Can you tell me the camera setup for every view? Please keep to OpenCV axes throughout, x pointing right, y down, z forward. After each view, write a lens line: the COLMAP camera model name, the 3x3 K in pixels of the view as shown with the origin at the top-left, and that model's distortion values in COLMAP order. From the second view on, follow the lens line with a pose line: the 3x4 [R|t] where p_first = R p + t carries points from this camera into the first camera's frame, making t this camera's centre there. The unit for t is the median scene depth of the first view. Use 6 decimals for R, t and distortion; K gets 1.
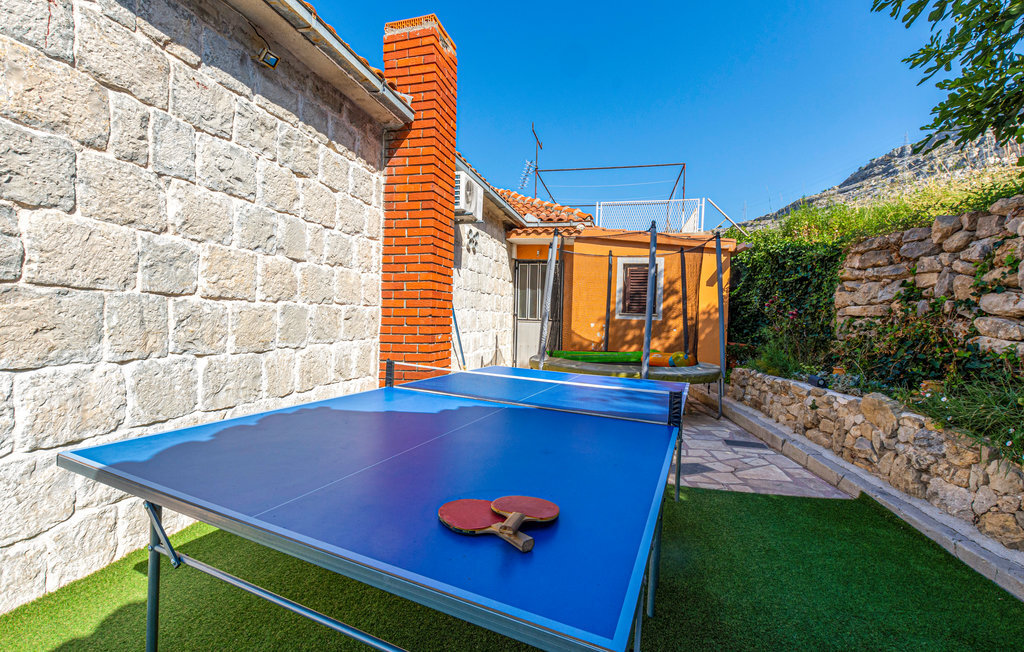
lens RADIAL K [[446.0, 0, 513.5], [0, 446.0, 321.7], [0, 0, 1]] dist [0.001155, 0.000144]
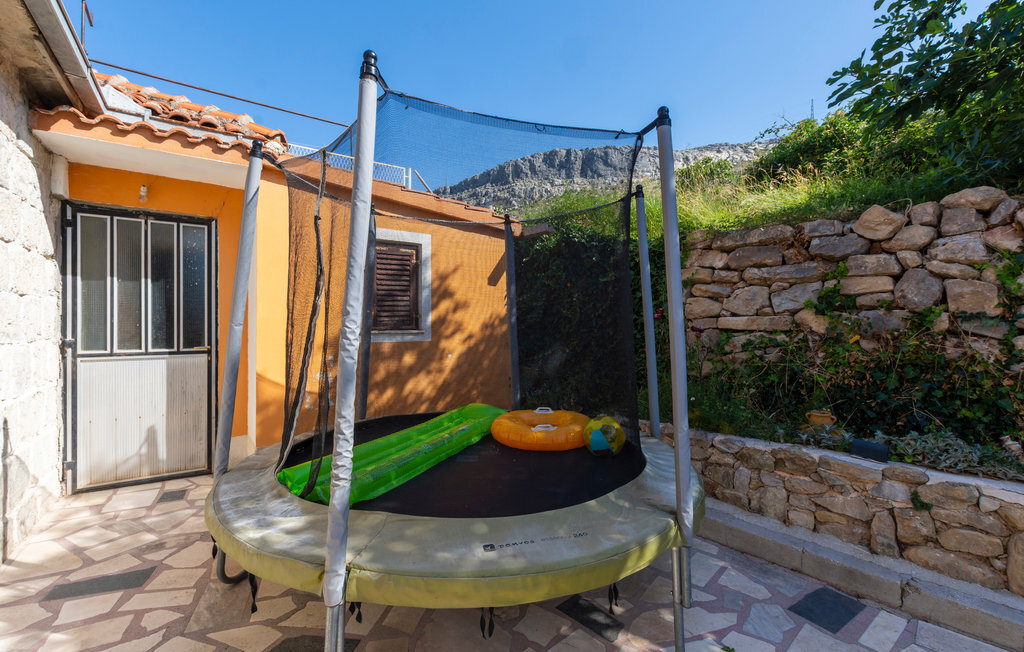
lens RADIAL K [[446.0, 0, 513.5], [0, 446.0, 321.7], [0, 0, 1]] dist [0.001155, 0.000144]
pose [[0.655125, -0.027145, 0.755033, -0.040613], [0.030780, 0.999484, 0.009227, -0.030758], [-0.754893, 0.017195, 0.655622, 0.530469]]
